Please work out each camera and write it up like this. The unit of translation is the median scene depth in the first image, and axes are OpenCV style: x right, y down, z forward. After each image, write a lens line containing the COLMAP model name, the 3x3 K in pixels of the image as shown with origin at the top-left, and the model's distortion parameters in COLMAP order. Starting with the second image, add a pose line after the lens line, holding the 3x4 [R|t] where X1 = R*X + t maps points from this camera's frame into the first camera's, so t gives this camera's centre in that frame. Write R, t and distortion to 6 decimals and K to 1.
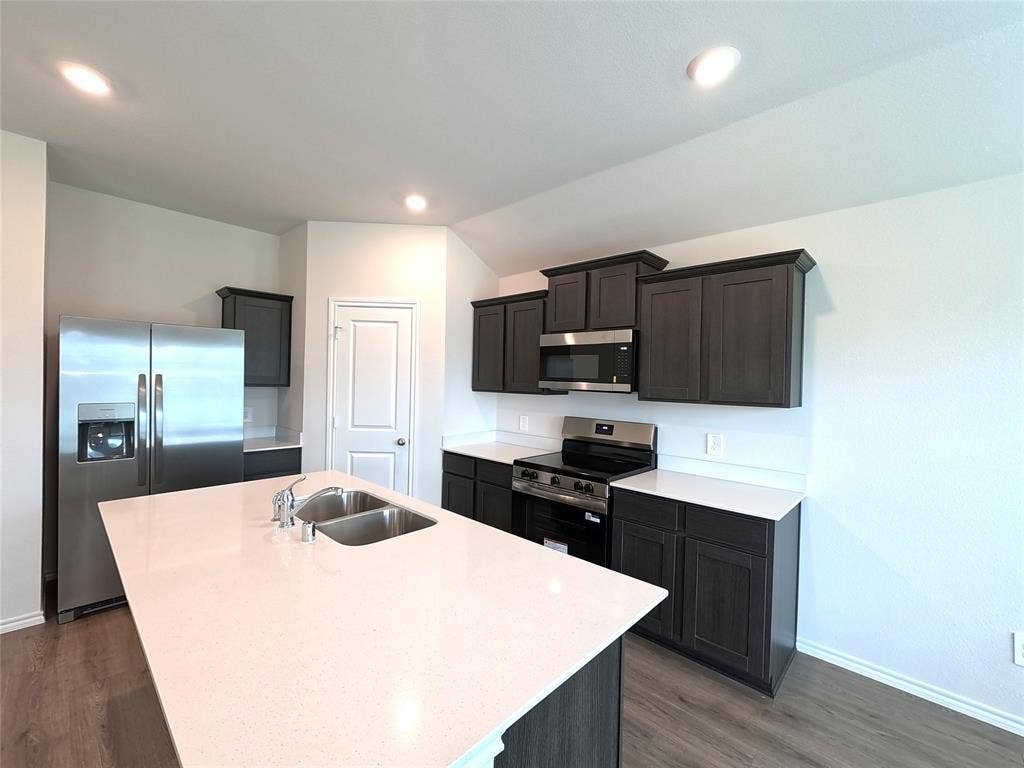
lens RADIAL K [[429.6, 0, 513.2], [0, 429.6, 383.4], [0, 0, 1]] dist [-0.000389, 0.000205]
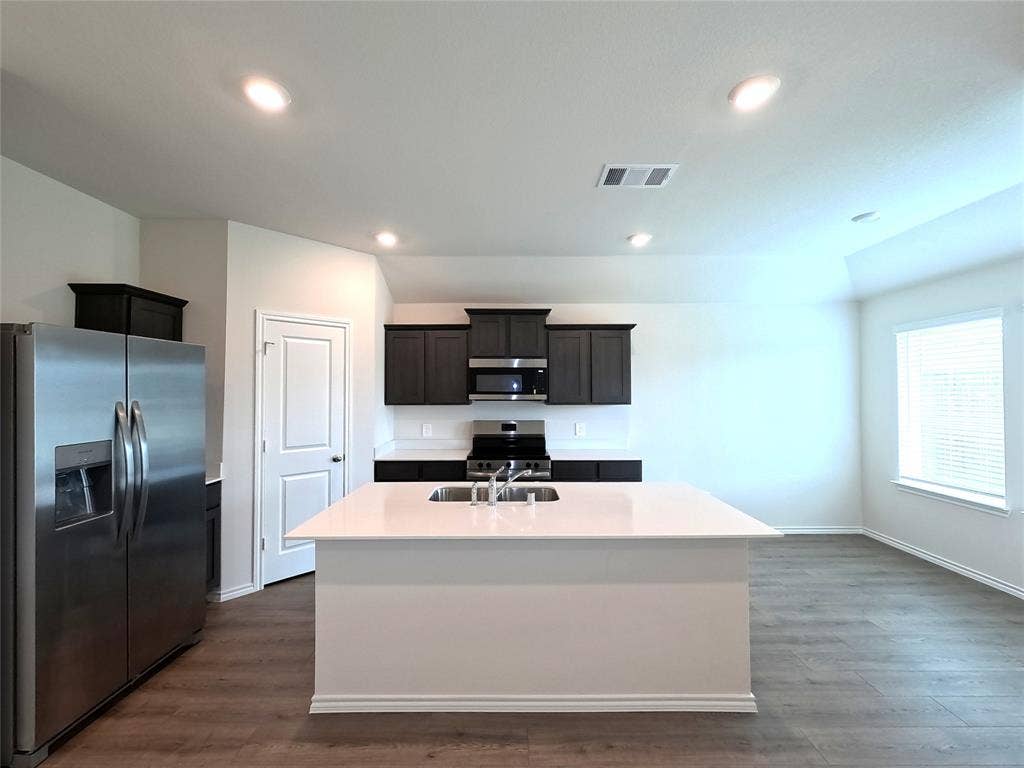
lens RADIAL K [[429.6, 0, 513.2], [0, 429.6, 383.4], [0, 0, 1]] dist [-0.000389, 0.000205]
pose [[0.725438, -0.013487, 0.688155, -0.677800], [0.026827, 0.999602, -0.008689, -0.021747], [-0.687764, 0.024765, 0.725512, -0.029817]]
